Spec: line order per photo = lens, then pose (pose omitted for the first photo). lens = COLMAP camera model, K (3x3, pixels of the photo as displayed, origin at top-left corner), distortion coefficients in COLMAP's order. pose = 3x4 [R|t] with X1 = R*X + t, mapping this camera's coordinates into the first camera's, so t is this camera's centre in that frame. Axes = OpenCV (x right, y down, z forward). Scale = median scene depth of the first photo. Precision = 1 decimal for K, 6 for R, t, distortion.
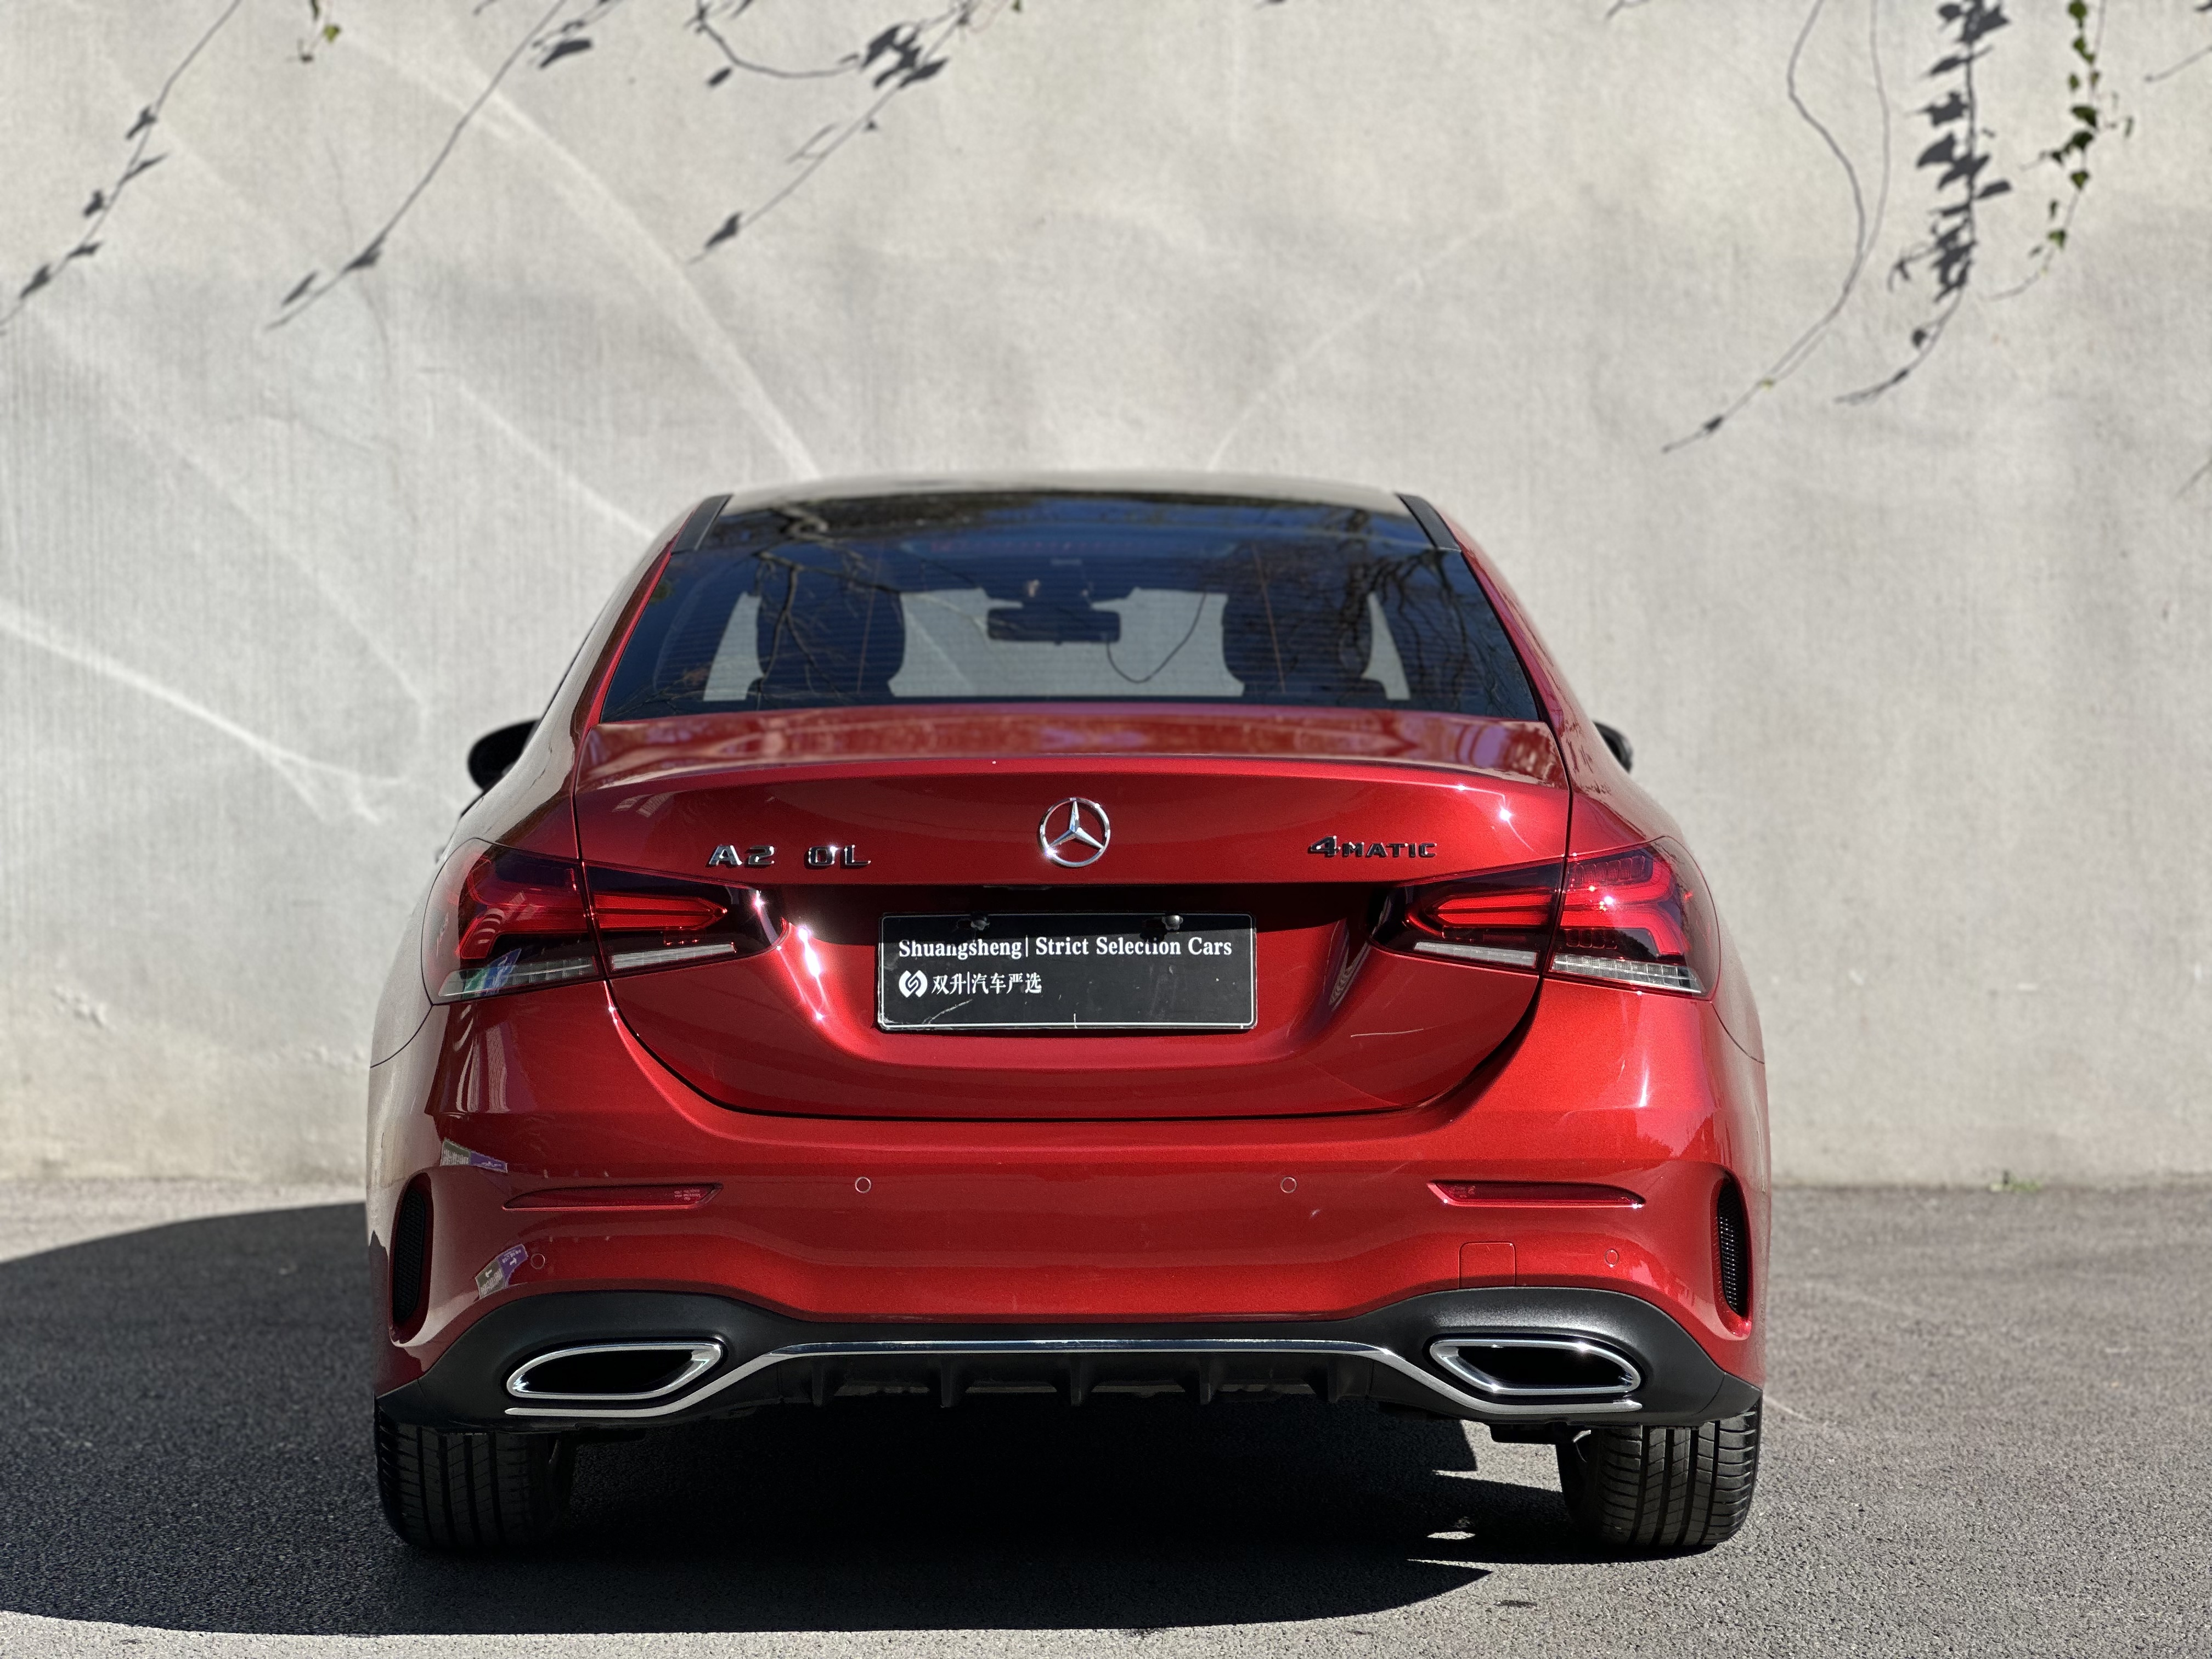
lens RADIAL K [[5010.2, 0, 1106.0], [0, 5010.2, 829.5], [0, 0, 1]] dist [0.026737, 1.985746]
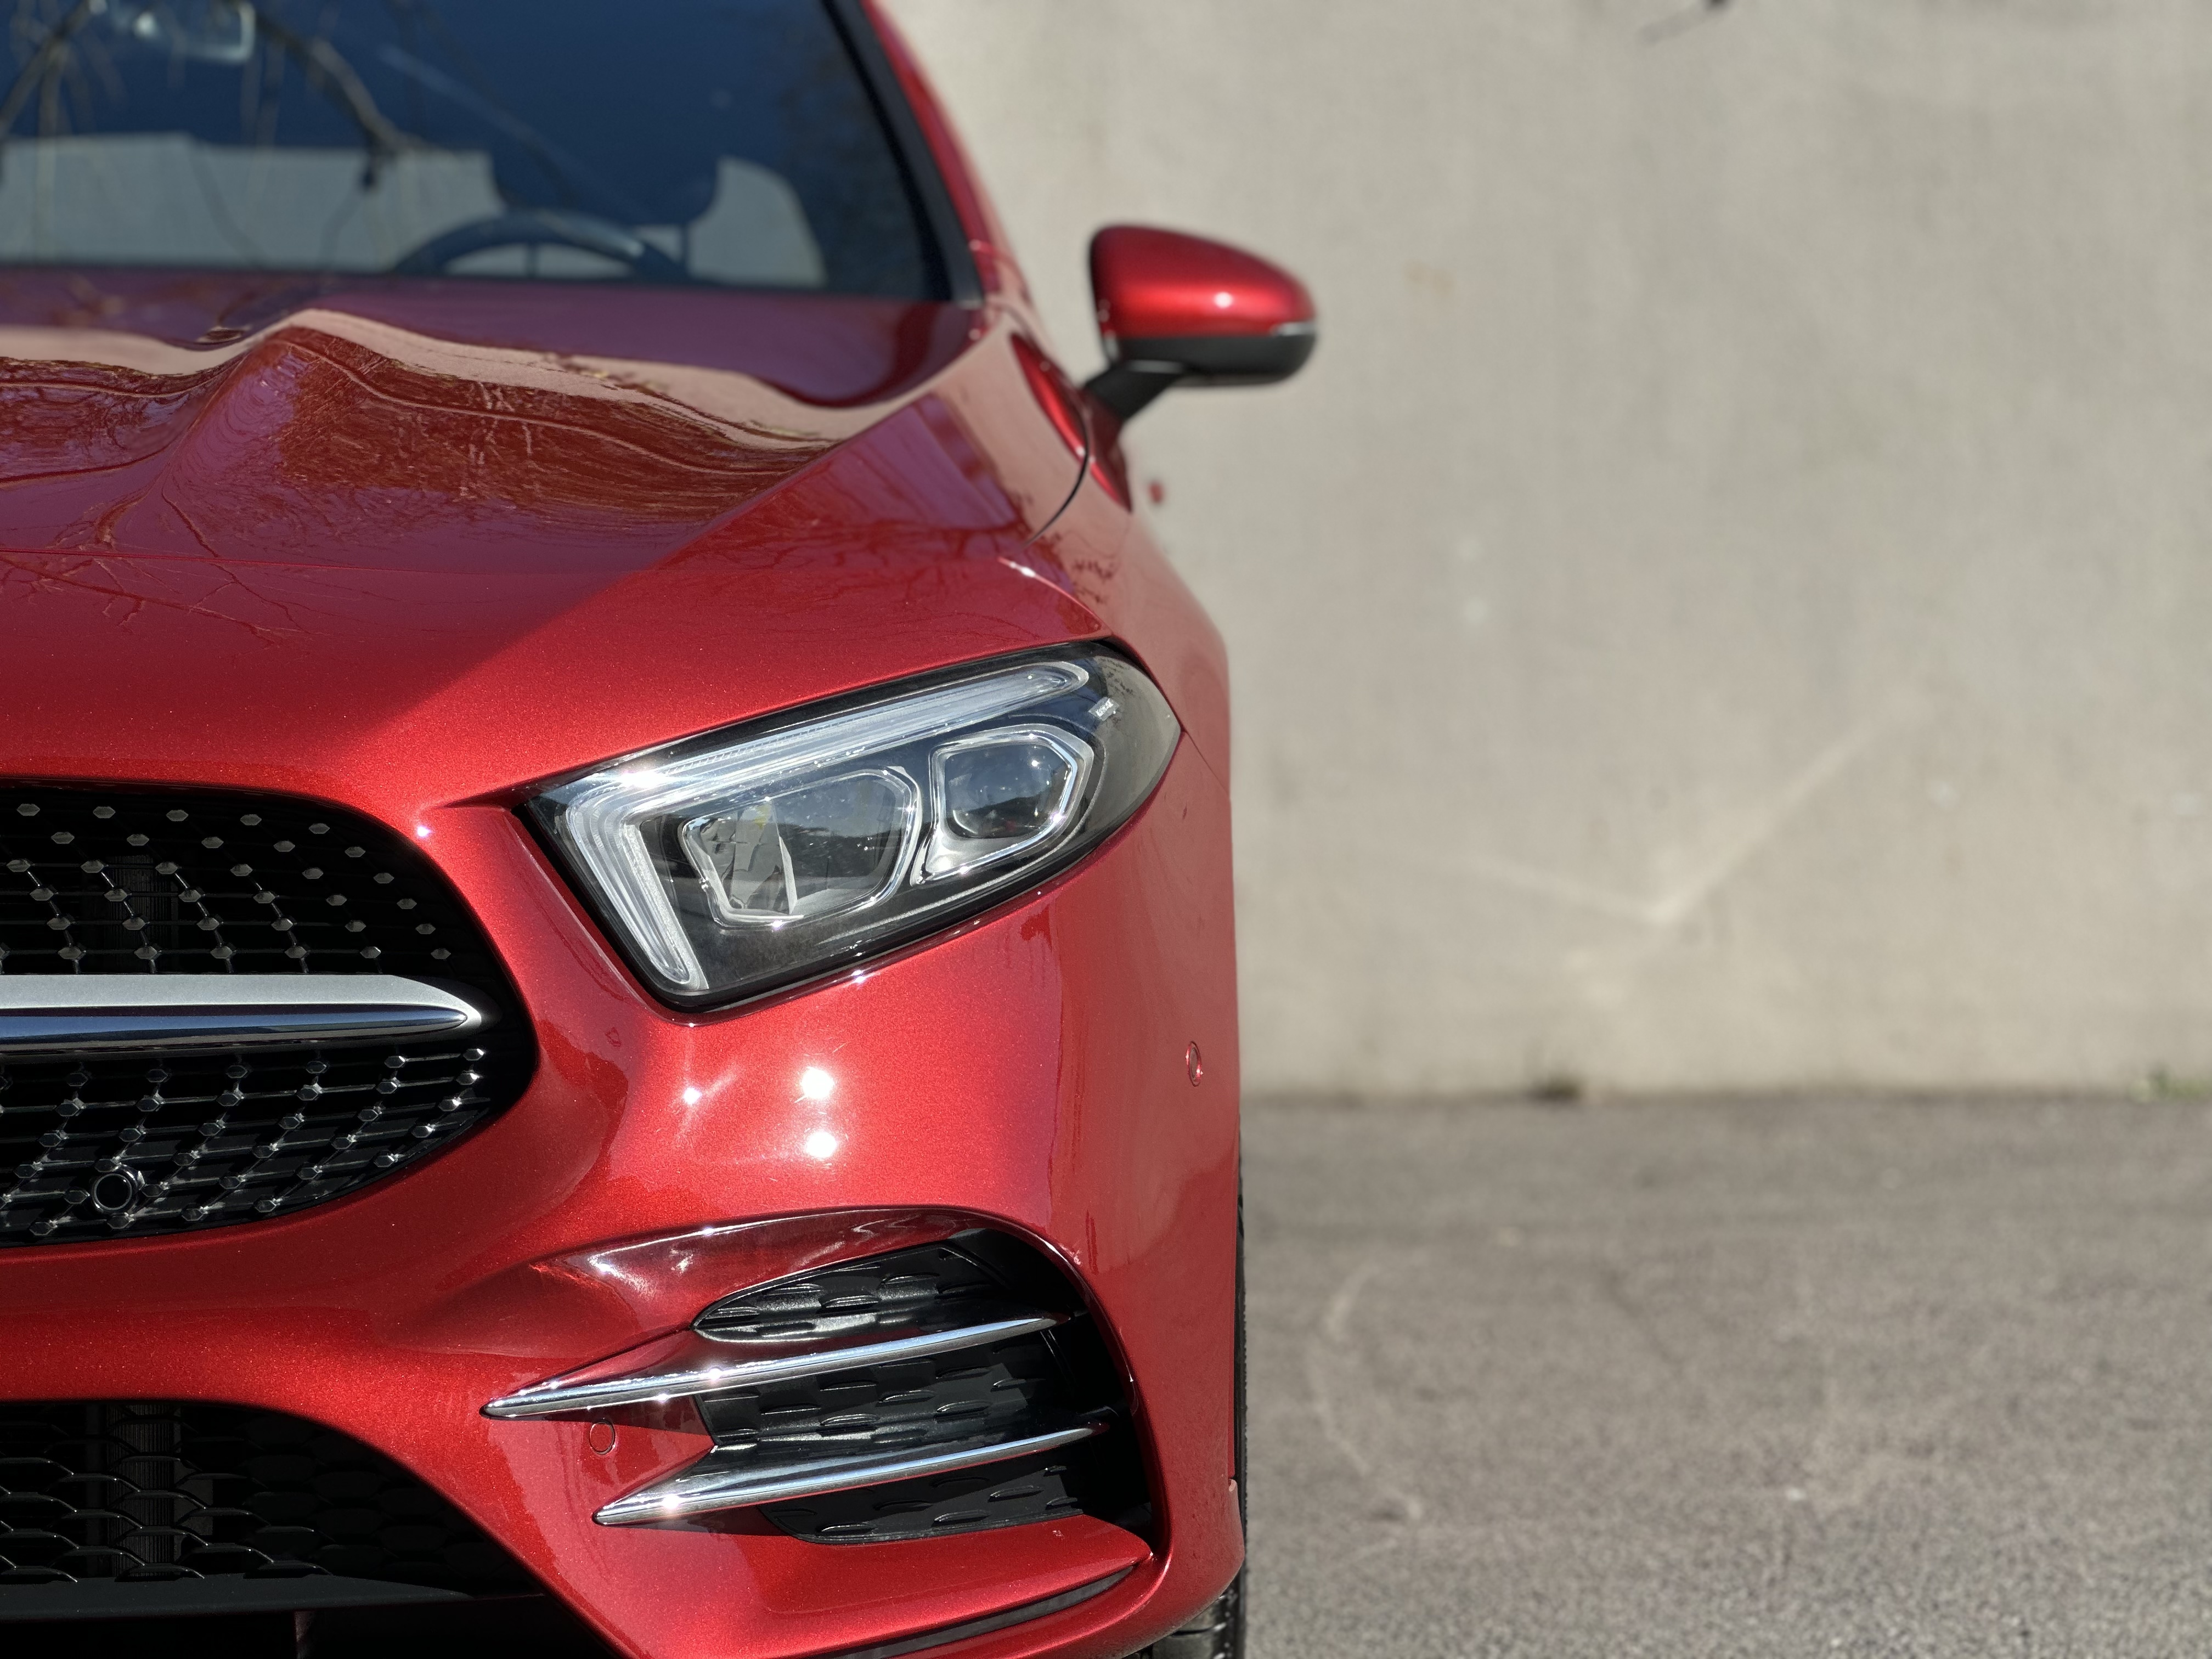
lens RADIAL K [[5244.1, 0, 1106.0], [0, 5244.1, 1040.7], [0, 0, 1]] dist [0.284556, 0.189035]
pose [[0.999957, -0.009076, 0.001964, 0.030858], [0.008967, 0.998705, 0.050074, 0.025833], [-0.002416, -0.050055, 0.998744, 0.260914]]
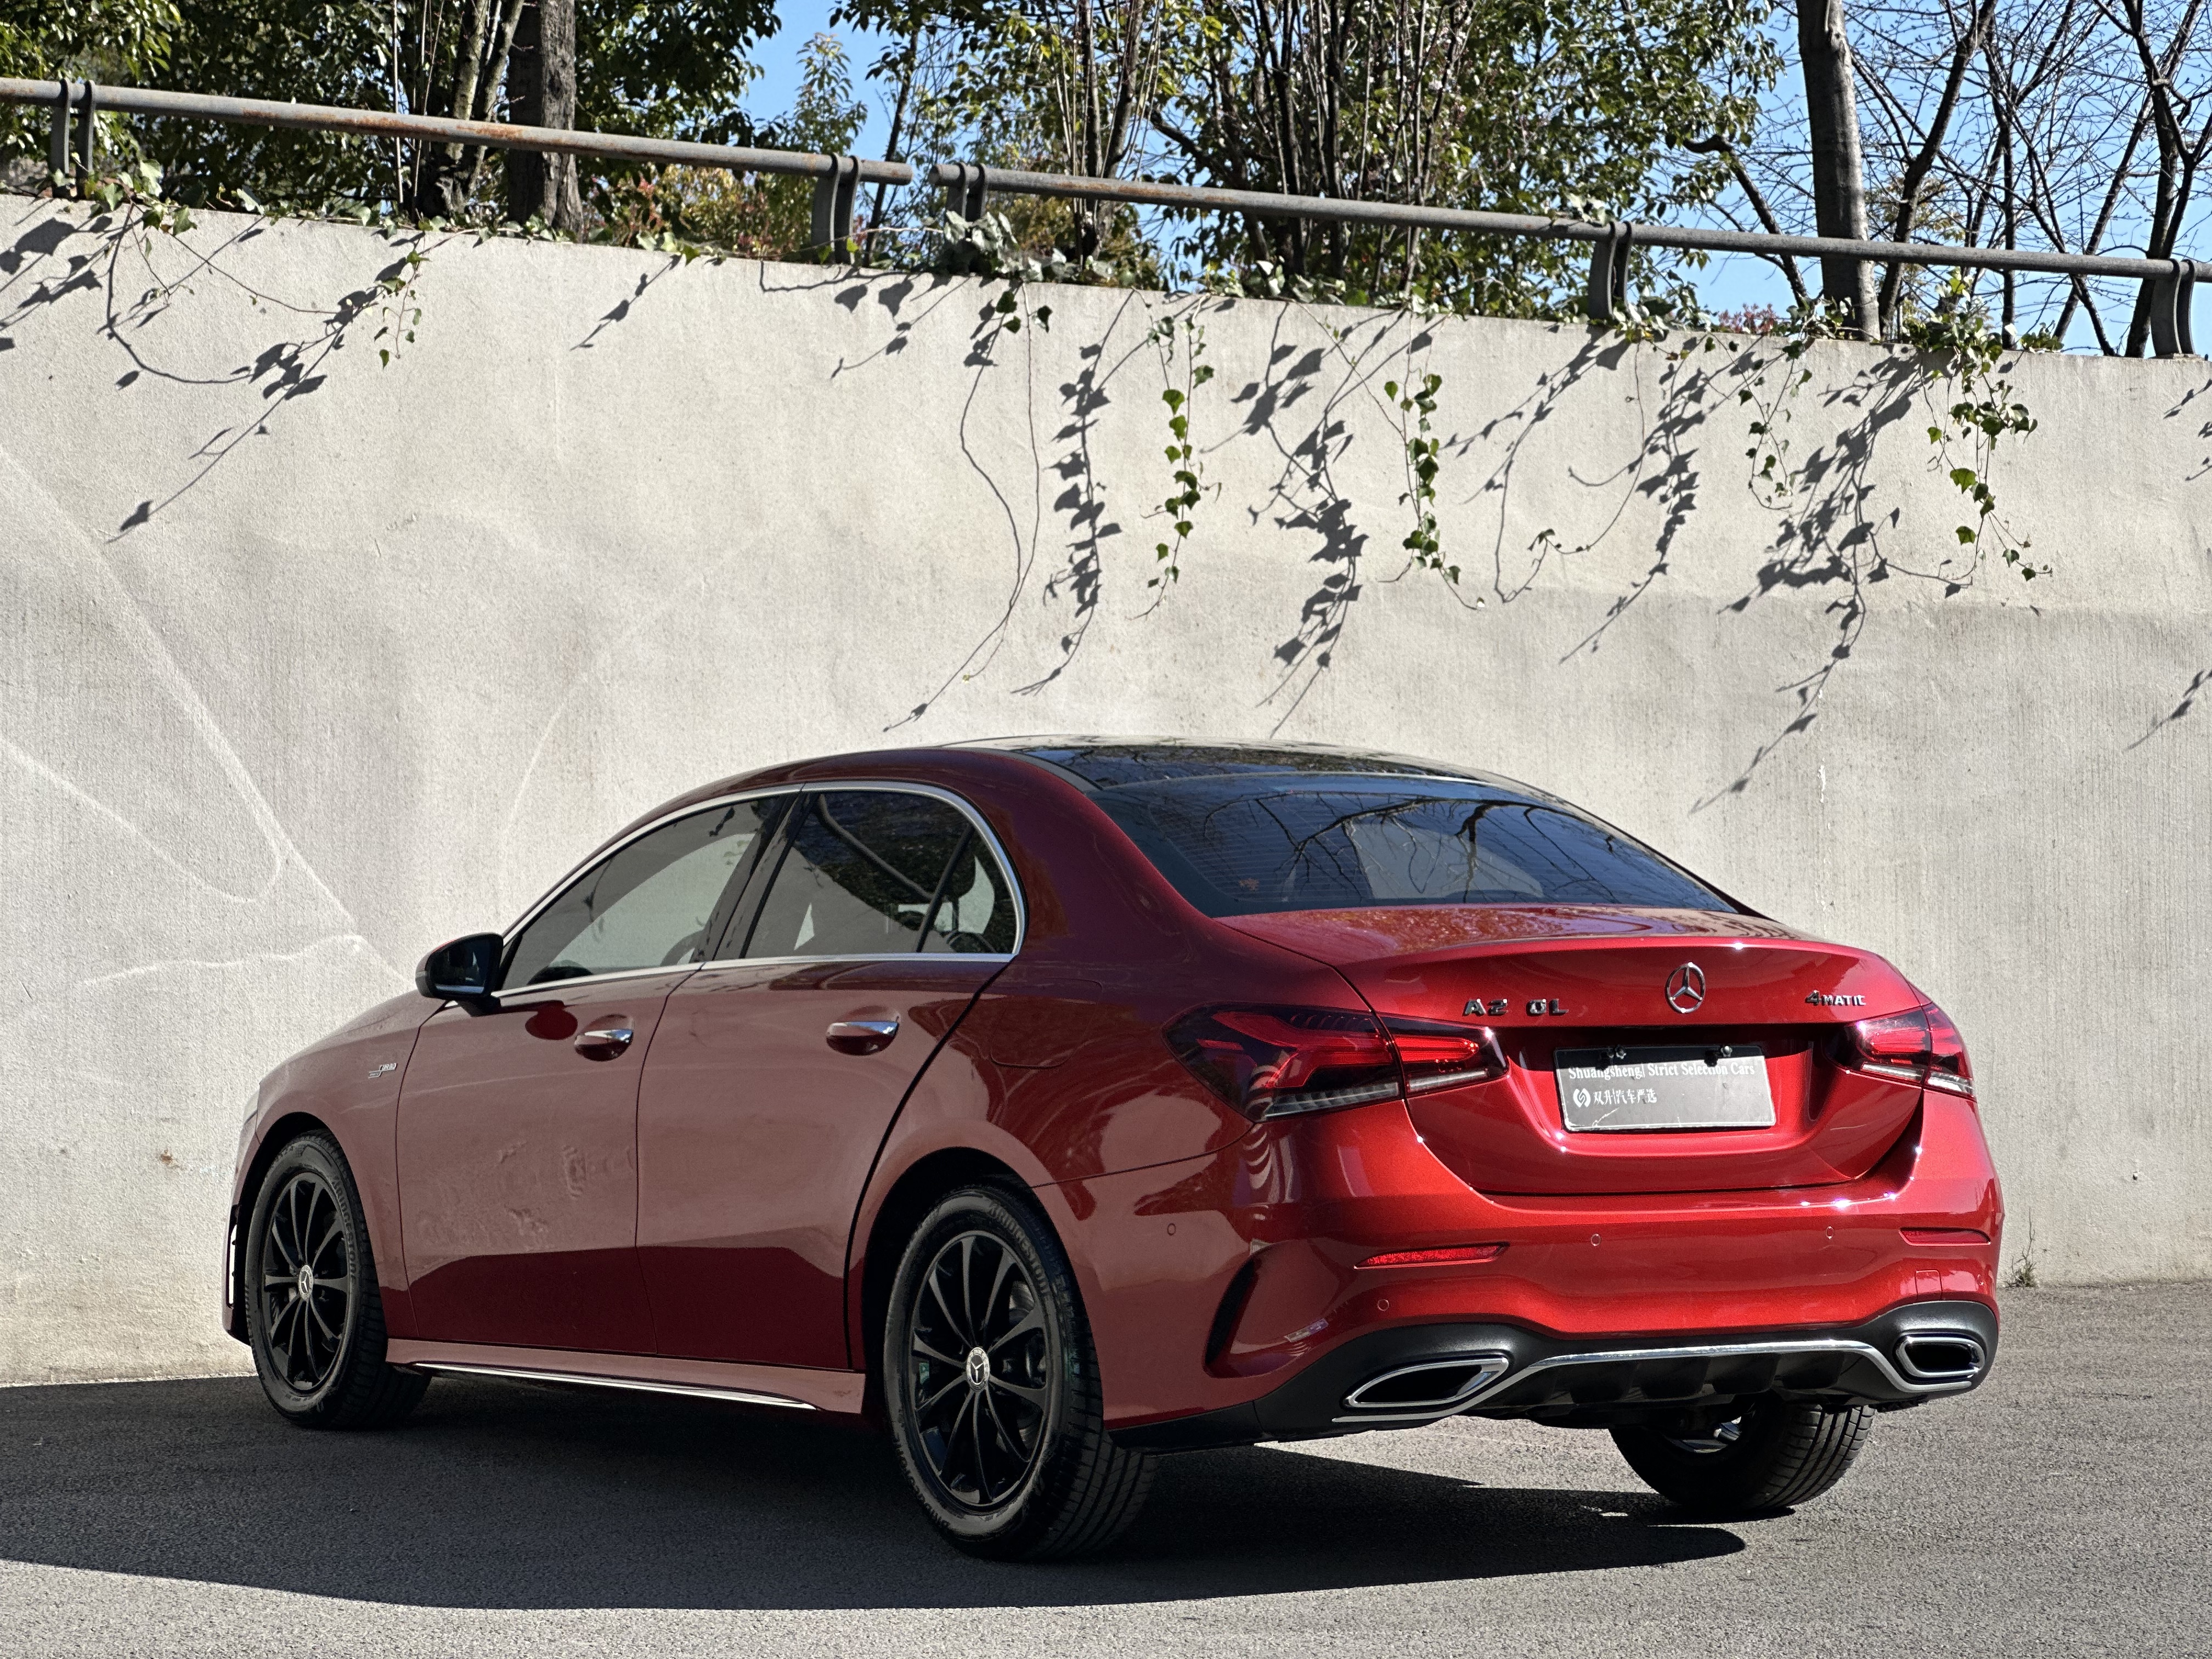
lens RADIAL K [[4968.8, 0, 1106.0], [0, 4968.8, 829.5], [0, 0, 1]] dist [0.006655, 3.164392]
pose [[0.852871, 0.010684, 0.522012, -0.477799], [0.020831, 0.998298, -0.054465, 0.015864], [-0.521705, 0.057326, 0.851198, -0.058329]]
